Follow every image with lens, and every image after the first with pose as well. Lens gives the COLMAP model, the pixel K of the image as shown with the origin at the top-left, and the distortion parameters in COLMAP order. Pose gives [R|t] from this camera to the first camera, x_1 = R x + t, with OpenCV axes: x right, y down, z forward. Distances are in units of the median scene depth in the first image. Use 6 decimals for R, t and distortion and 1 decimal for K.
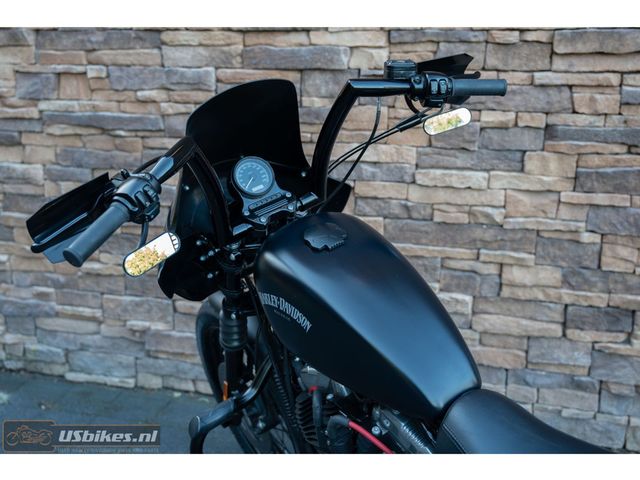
lens RADIAL K [[697.9, 0, 317.4], [0, 697.9, 206.5], [0, 0, 1]] dist [0.020541, 0.041876]
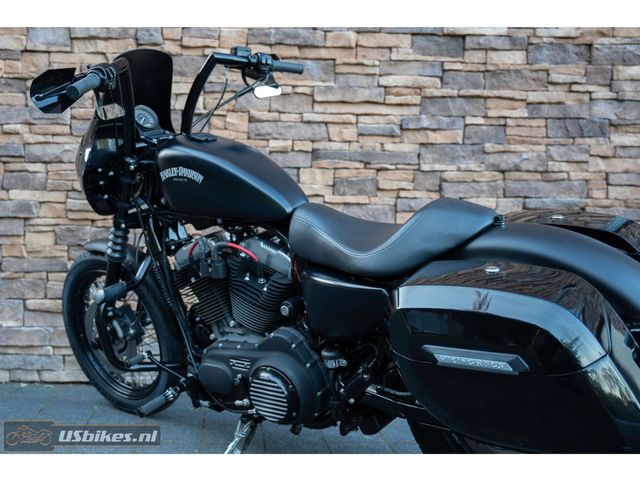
lens RADIAL K [[660.2, 0, 252.0], [0, 660.2, 254.0], [0, 0, 1]] dist [-0.024924, 0.025731]
pose [[0.959772, 0.005334, 0.280728, -0.166424], [0.050857, 0.979980, -0.192493, 0.328837], [-0.276135, 0.199027, 0.940286, -0.201973]]
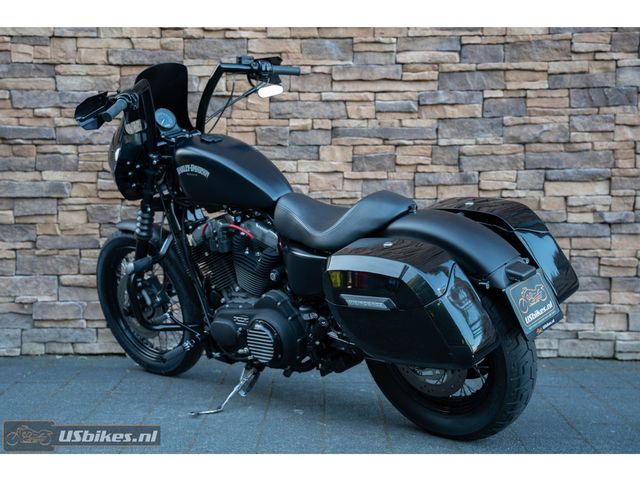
lens RADIAL K [[961.8, 0, 287.4], [0, 961.8, 238.9], [0, 0, 1]] dist [0.179576, 0.002801]
pose [[0.976043, -0.012191, 0.217235, -0.204684], [0.051326, 0.983153, -0.175433, 0.443404], [-0.211437, 0.182379, 0.960225, -0.863500]]
